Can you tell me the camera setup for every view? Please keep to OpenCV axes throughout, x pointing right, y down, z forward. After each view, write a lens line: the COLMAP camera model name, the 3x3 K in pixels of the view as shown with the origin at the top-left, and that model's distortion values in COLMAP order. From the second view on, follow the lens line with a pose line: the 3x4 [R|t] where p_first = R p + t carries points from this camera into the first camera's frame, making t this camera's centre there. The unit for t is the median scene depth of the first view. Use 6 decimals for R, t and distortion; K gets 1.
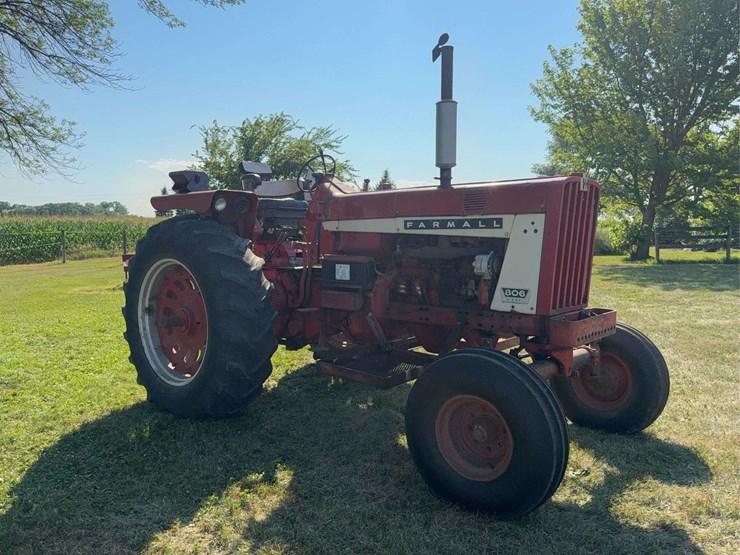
lens RADIAL K [[590.1, 0, 370.0], [0, 590.1, 277.5], [0, 0, 1]] dist [0.123595, -0.202991]
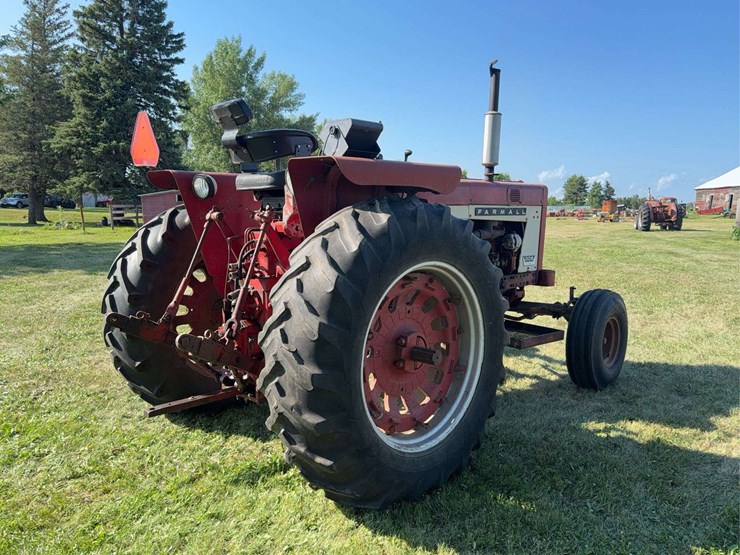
lens RADIAL K [[590.1, 0, 370.0], [0, 590.1, 277.5], [0, 0, 1]] dist [0.123595, -0.202991]
pose [[0.066166, -0.107535, 0.991997, -1.118057], [0.075260, 0.991882, 0.102503, -0.097119], [-0.994966, 0.067875, 0.073722, 1.139694]]
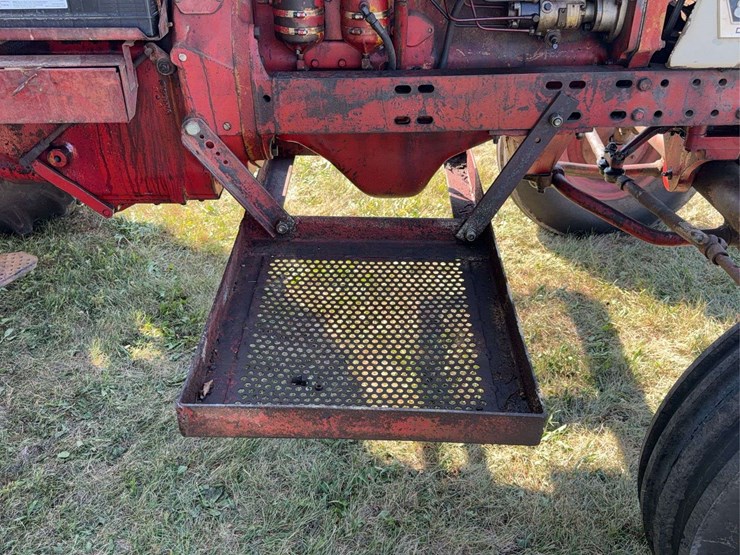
lens RADIAL K [[590.1, 0, 370.0], [0, 590.1, 277.5], [0, 0, 1]] dist [0.123595, -0.202991]
pose [[0.743154, -0.369528, 0.557827, -0.138220], [0.055692, 0.864939, 0.498777, -0.018352], [-0.666799, -0.339601, 0.663363, 0.776680]]
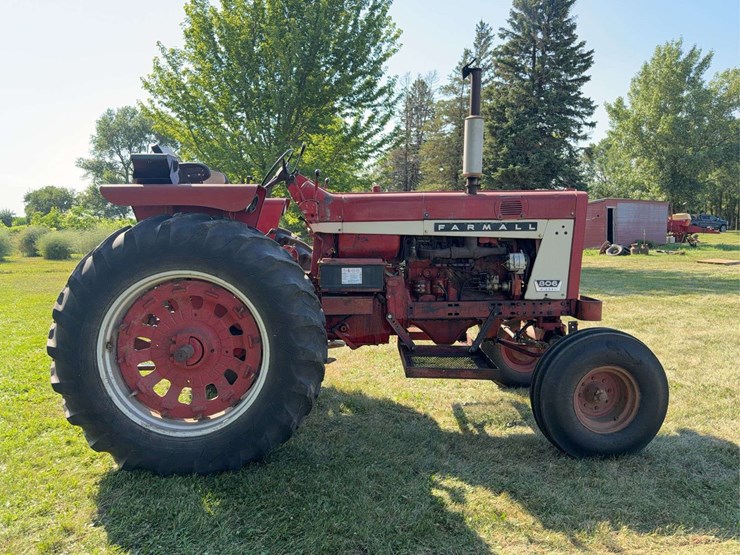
lens RADIAL K [[590.1, 0, 370.0], [0, 590.1, 277.5], [0, 0, 1]] dist [0.123595, -0.202991]
pose [[0.726849, -0.054961, 0.684594, -0.763610], [0.054620, 0.998261, 0.022152, -0.029550], [-0.684622, 0.021291, 0.728588, 0.313543]]
